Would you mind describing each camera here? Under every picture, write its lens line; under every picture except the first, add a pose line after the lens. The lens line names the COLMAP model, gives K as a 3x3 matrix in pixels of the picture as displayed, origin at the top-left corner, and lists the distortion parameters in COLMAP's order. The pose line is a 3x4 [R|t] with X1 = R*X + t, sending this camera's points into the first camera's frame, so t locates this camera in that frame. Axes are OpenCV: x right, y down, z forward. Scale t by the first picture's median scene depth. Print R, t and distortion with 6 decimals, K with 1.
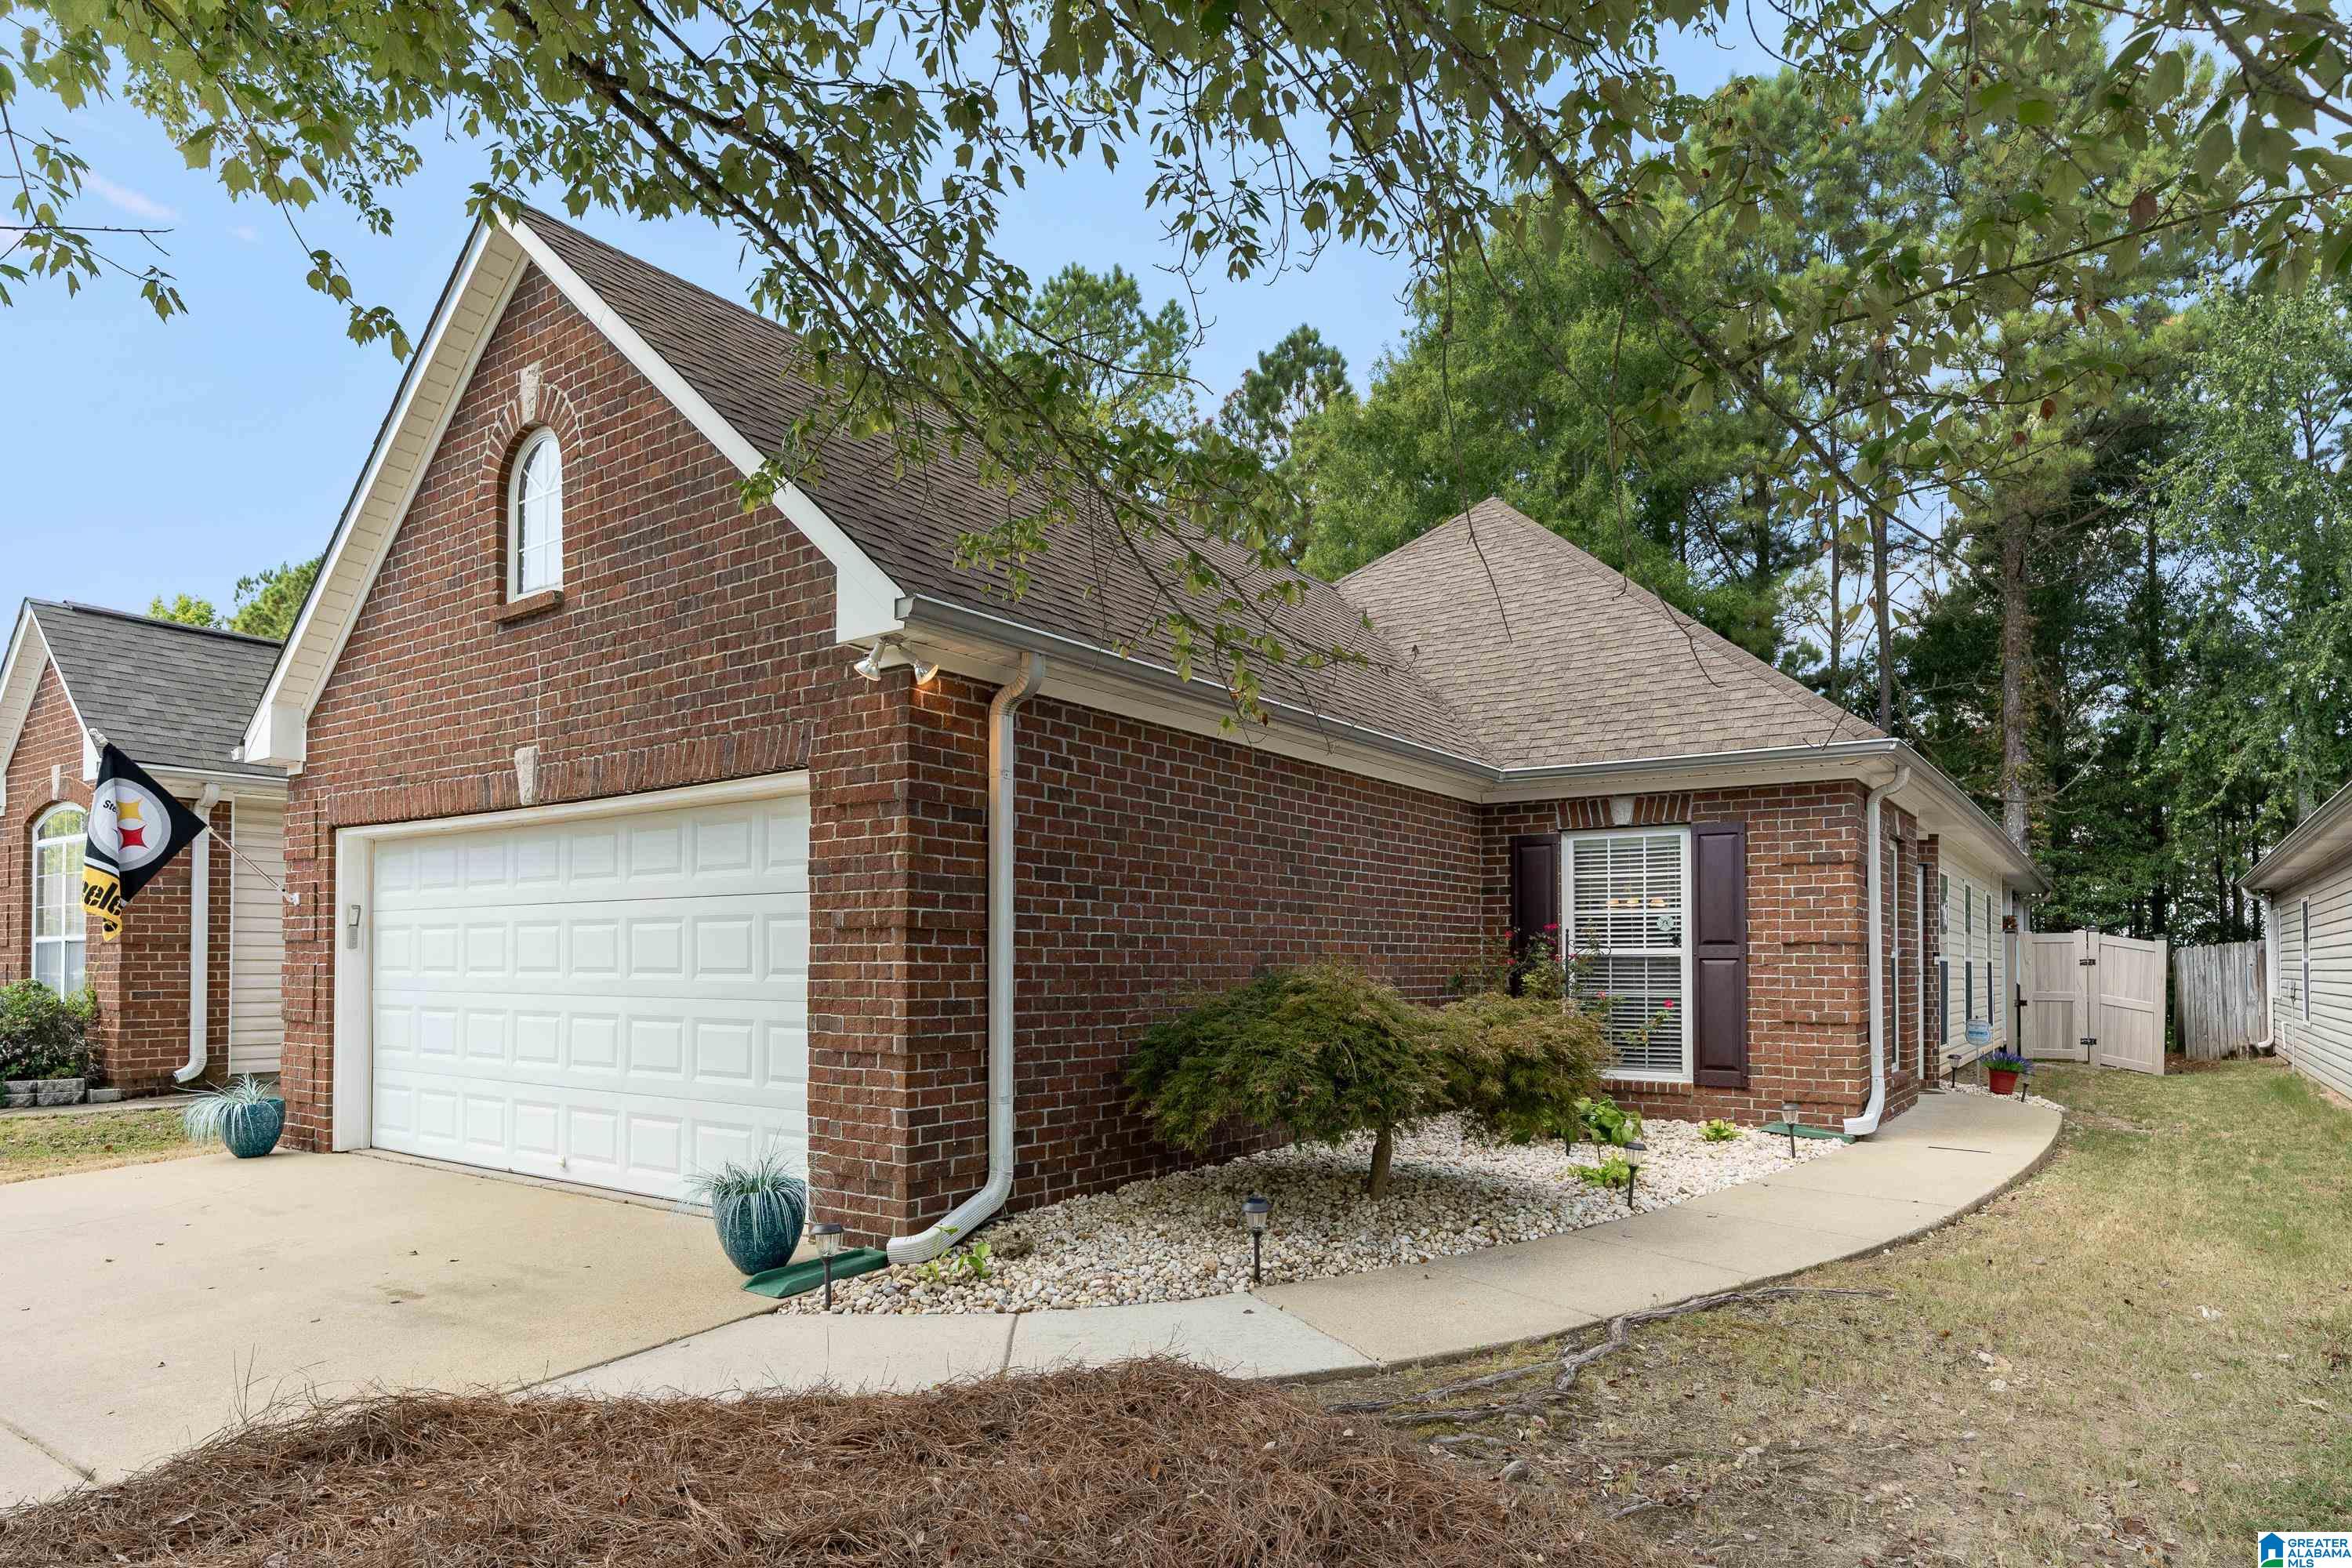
lens RADIAL K [[1351.2, 0, 1178.2], [0, 1351.2, 772.2], [0, 0, 1]] dist [0.002591, 0.000243]
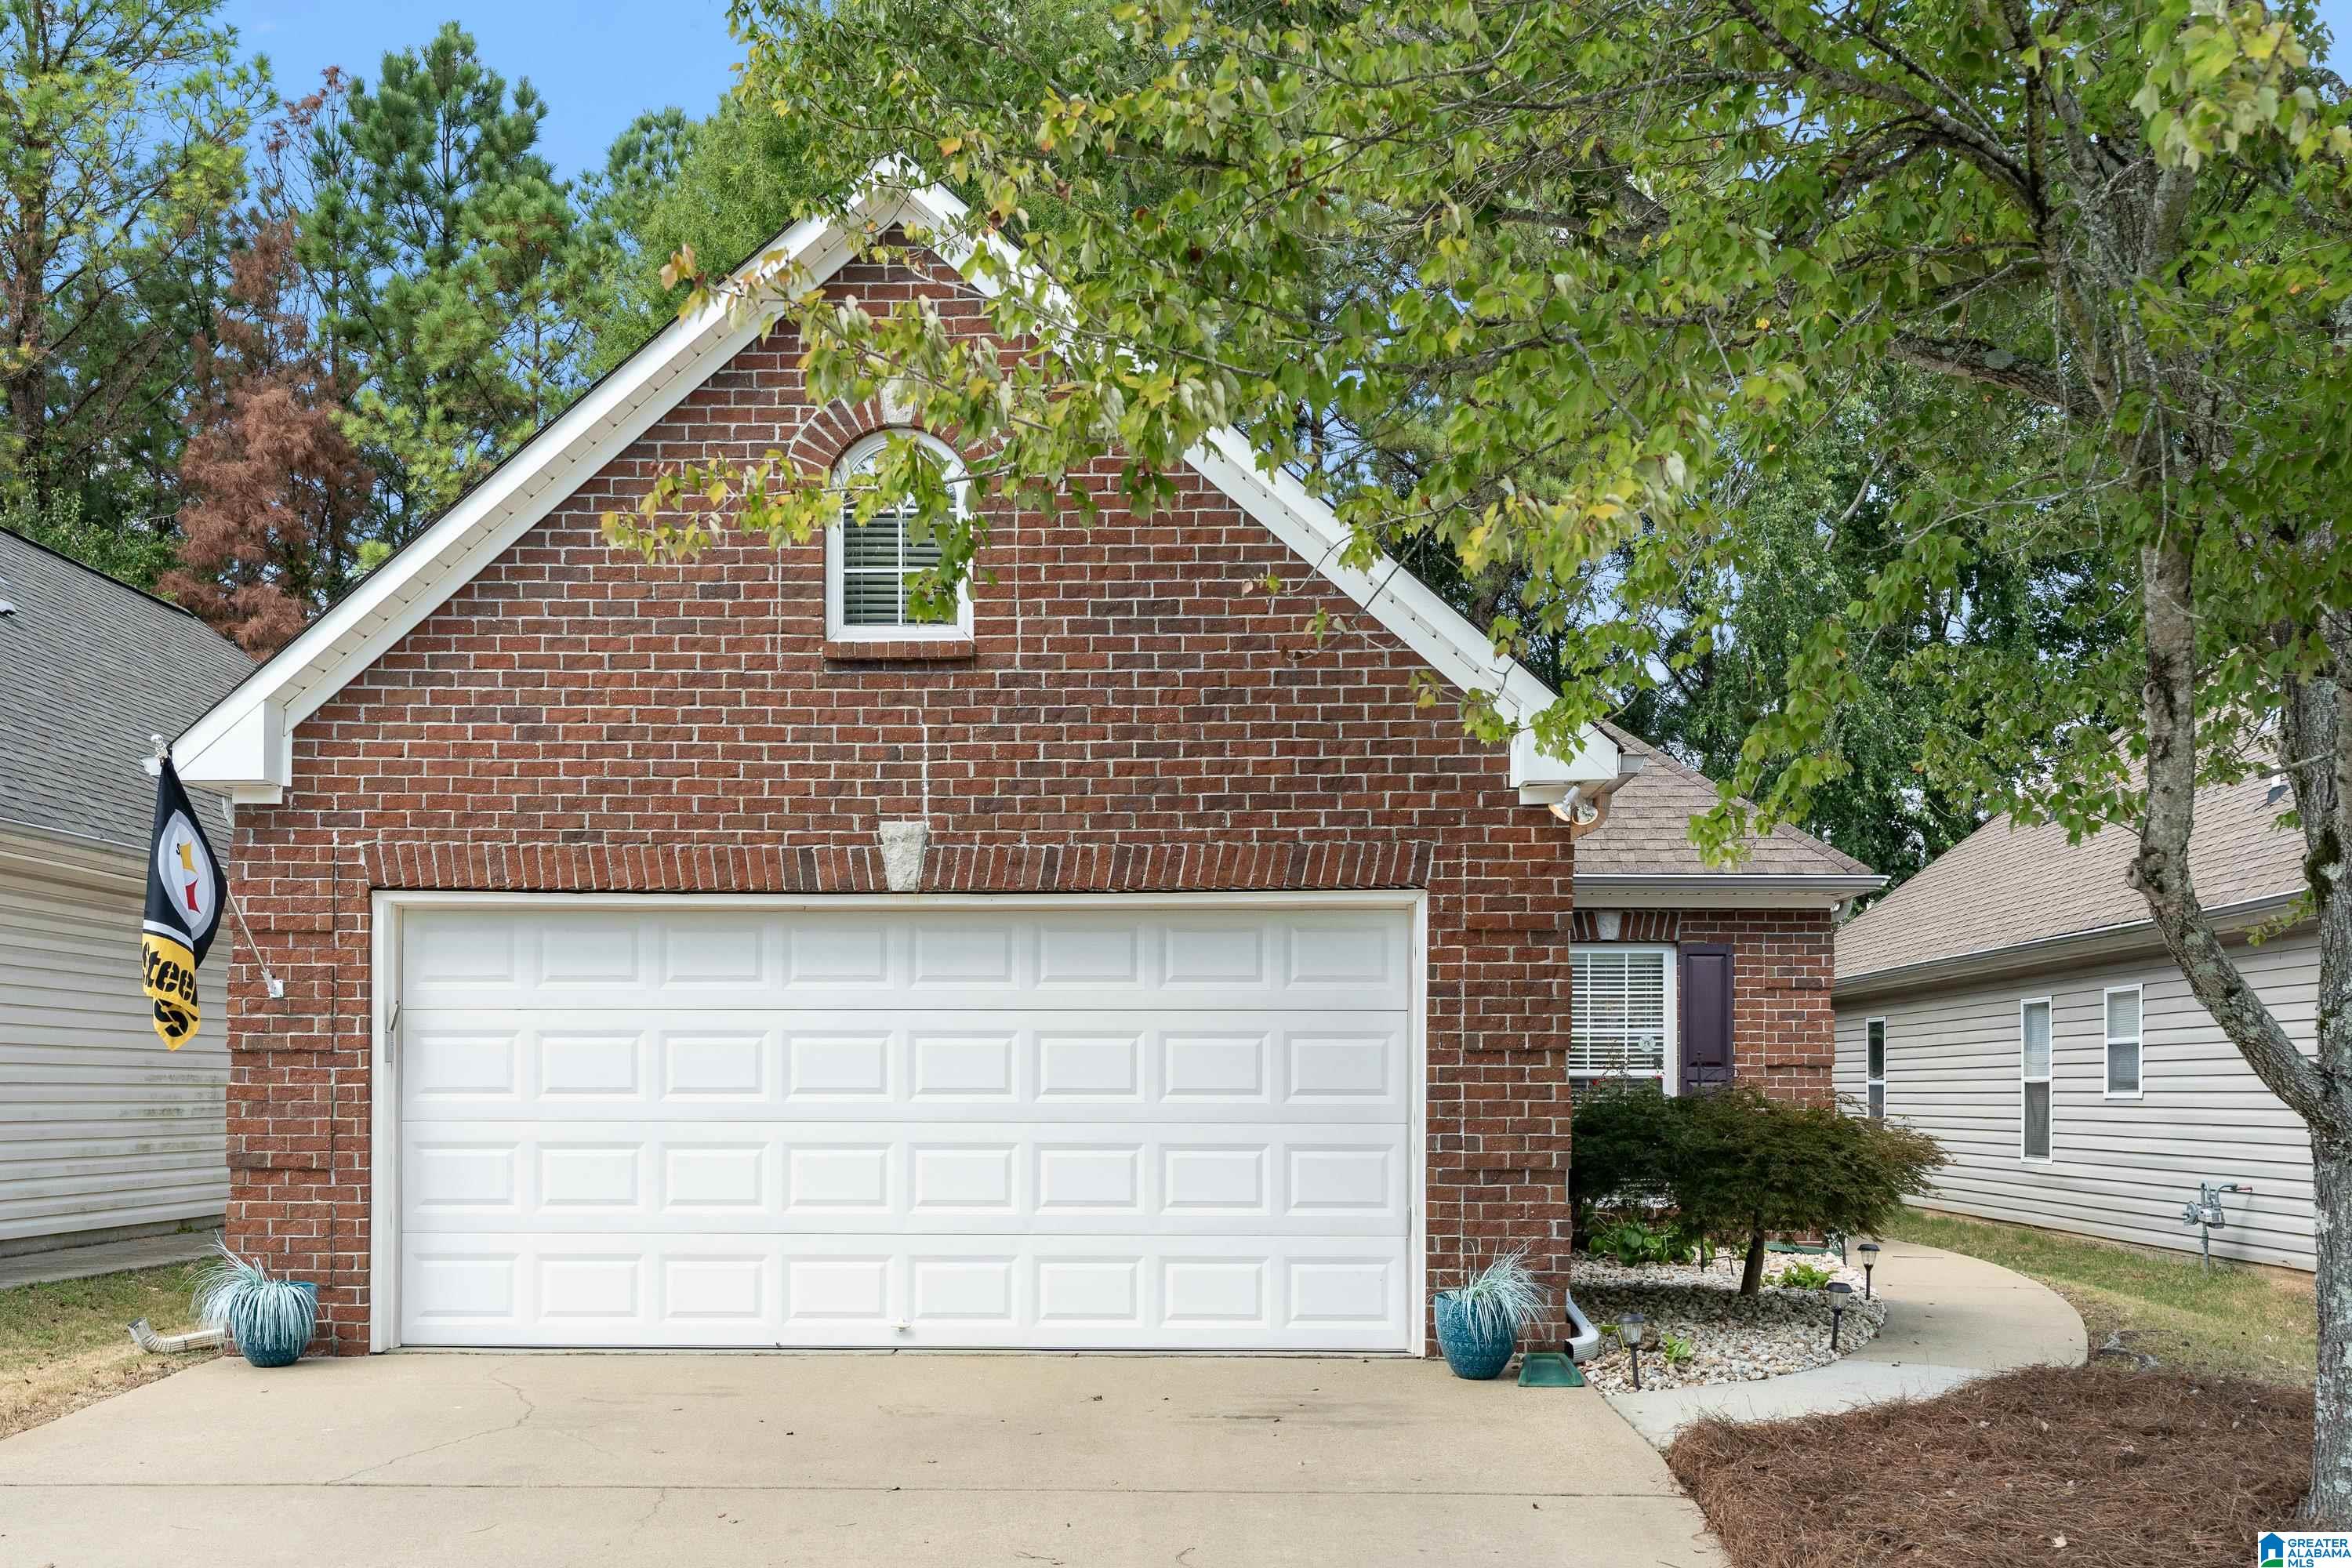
lens RADIAL K [[2326.2, 0, 1174.7], [0, 2326.2, 619.5], [0, 0, 1]] dist [0.006040, 0.007208]
pose [[0.834155, 0.109426, 0.540566, -0.943163], [-0.077992, 0.993674, -0.080797, -0.032838], [-0.545988, 0.025237, 0.837413, -0.246721]]
